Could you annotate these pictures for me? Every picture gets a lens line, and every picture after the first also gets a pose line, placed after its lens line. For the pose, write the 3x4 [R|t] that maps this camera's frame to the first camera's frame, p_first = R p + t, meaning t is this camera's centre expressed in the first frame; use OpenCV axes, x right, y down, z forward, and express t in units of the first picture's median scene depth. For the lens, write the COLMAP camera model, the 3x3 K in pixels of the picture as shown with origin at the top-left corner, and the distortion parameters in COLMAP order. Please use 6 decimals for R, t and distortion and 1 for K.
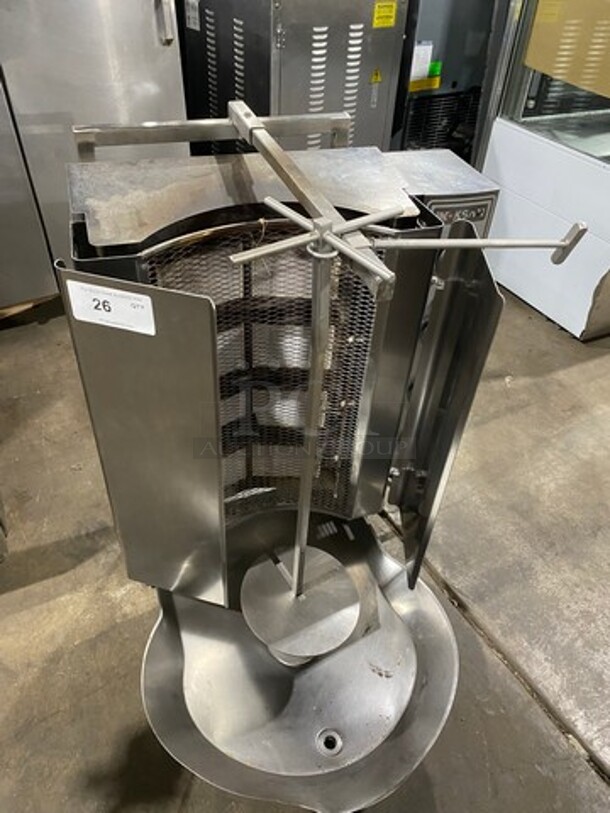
lens RADIAL K [[606.1, 0, 309.4], [0, 606.1, 409.4], [0, 0, 1]] dist [-0.002122, 0.011991]
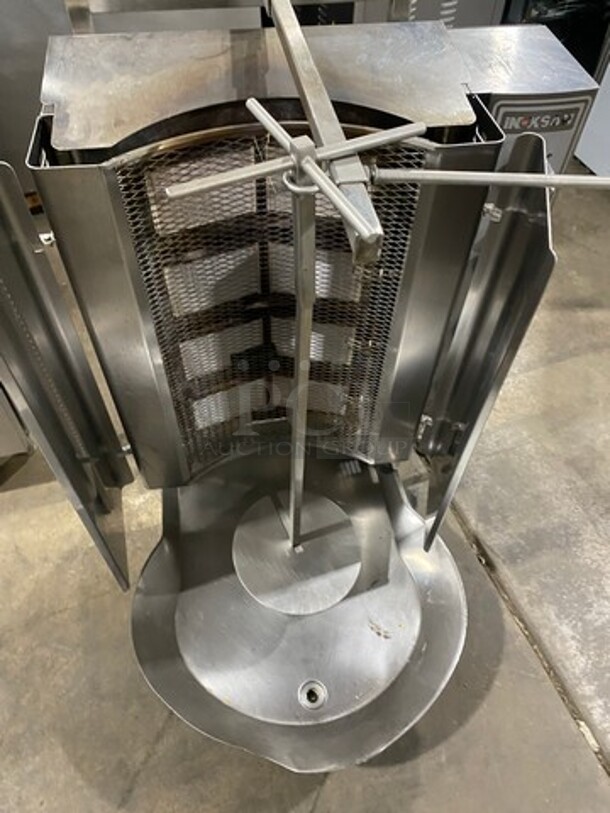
lens RADIAL K [[606.1, 0, 303.0], [0, 606.1, 403.0], [0, 0, 1]] dist [-0.002122, 0.011991]
pose [[0.983054, 0.116678, -0.141388, 0.090811], [-0.089931, 0.979053, 0.182670, -0.072920], [0.159740, -0.166859, 0.972955, 0.121820]]
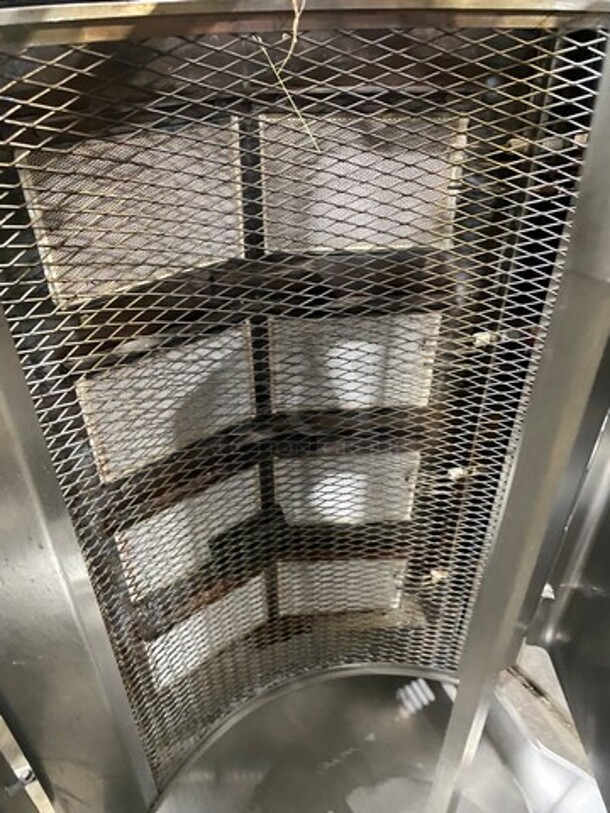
lens RADIAL K [[606.1, 0, 302.4], [0, 606.1, 399.0], [0, 0, 1]] dist [-0.002122, 0.011991]
pose [[0.997091, -0.076197, 0.001954, -0.065302], [0.075938, 0.990833, -0.111730, -0.022571], [0.006577, 0.111554, 0.993737, 0.480202]]
